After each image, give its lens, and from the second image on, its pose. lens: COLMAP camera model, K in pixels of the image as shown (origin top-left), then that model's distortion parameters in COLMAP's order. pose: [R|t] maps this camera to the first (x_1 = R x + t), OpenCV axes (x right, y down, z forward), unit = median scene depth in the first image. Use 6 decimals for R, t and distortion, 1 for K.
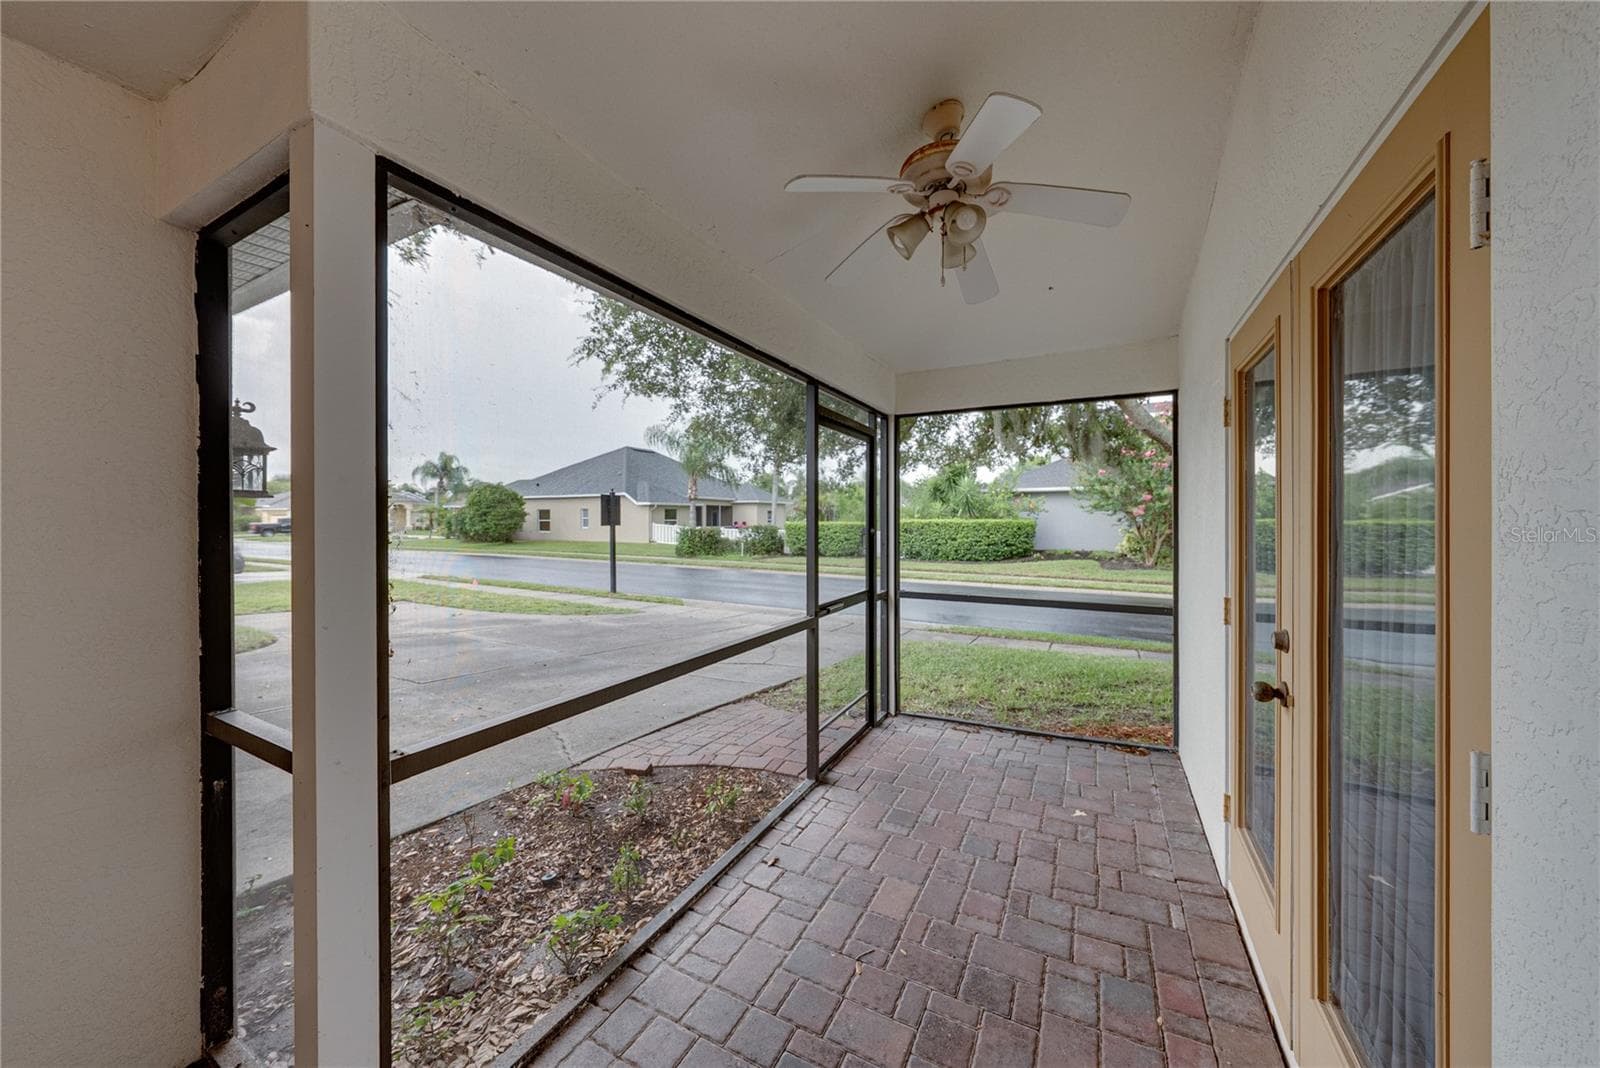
lens RADIAL K [[565.1, 0, 797.9], [0, 565.1, 519.4], [0, 0, 1]] dist [0.001063, 0.000030]
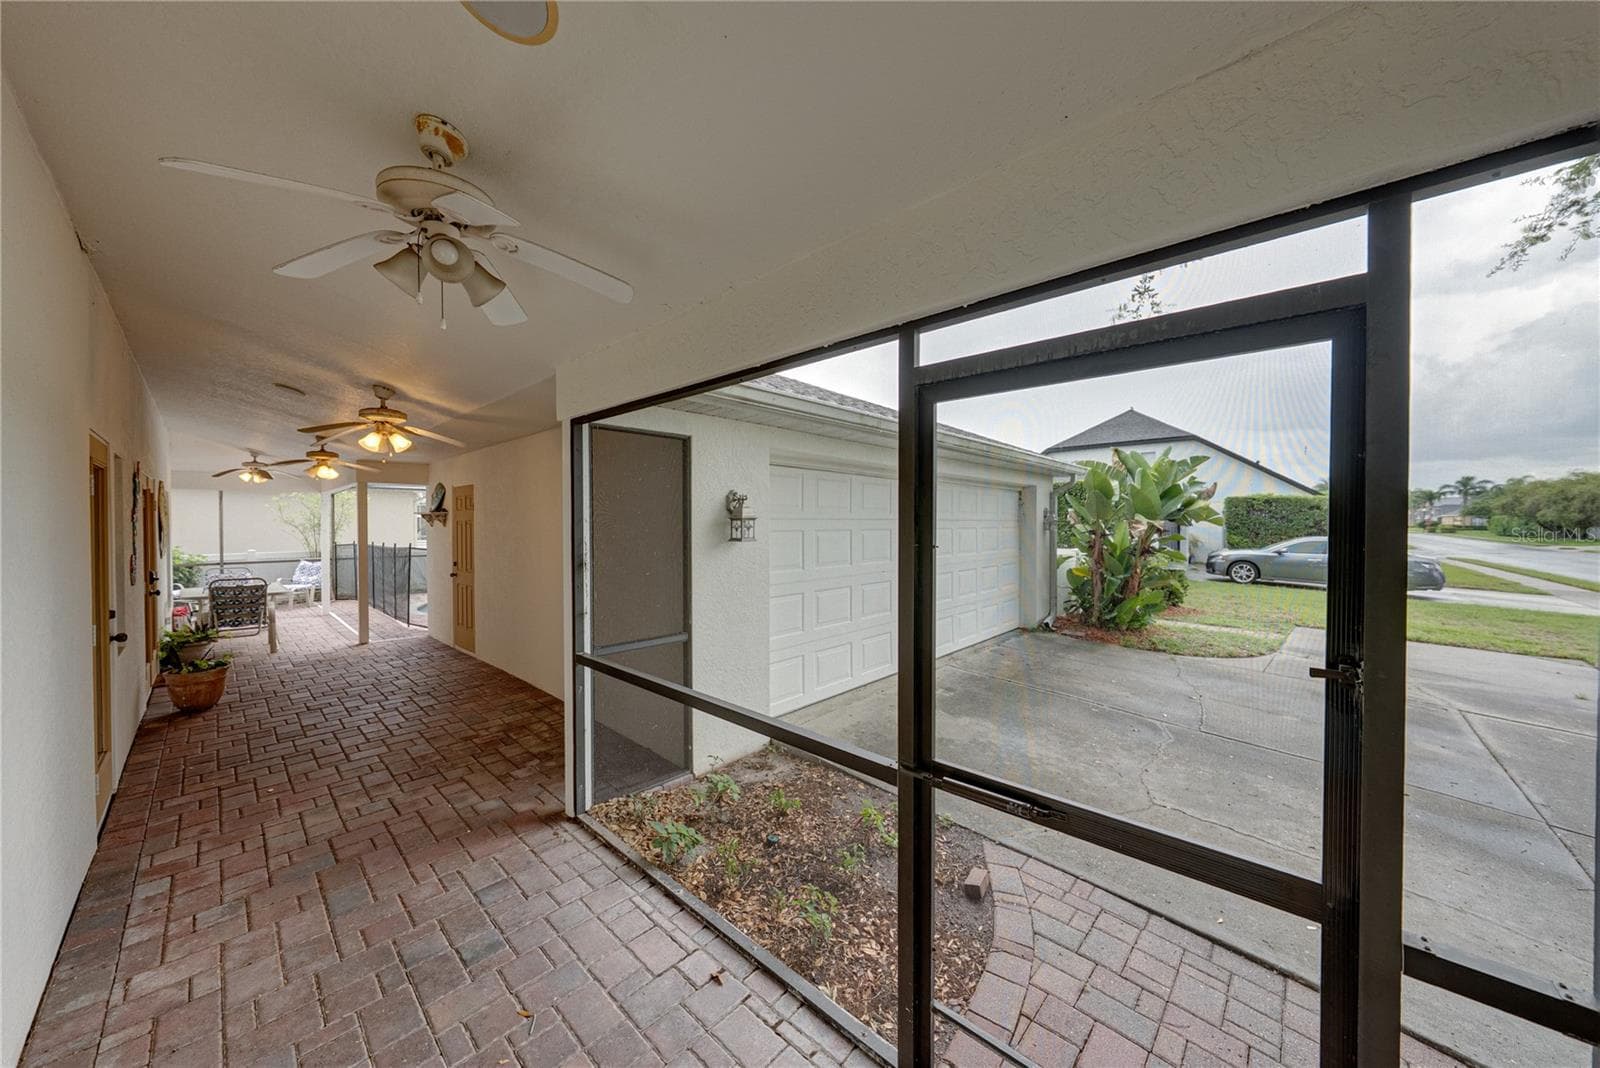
lens RADIAL K [[565.1, 0, 797.9], [0, 565.1, 519.4], [0, 0, 1]] dist [0.001063, 0.000030]
pose [[-0.276861, -0.004087, -0.960901, 0.718022], [0.005027, 0.999971, -0.005702, -0.072698], [0.960897, -0.006409, -0.276832, 1.319183]]
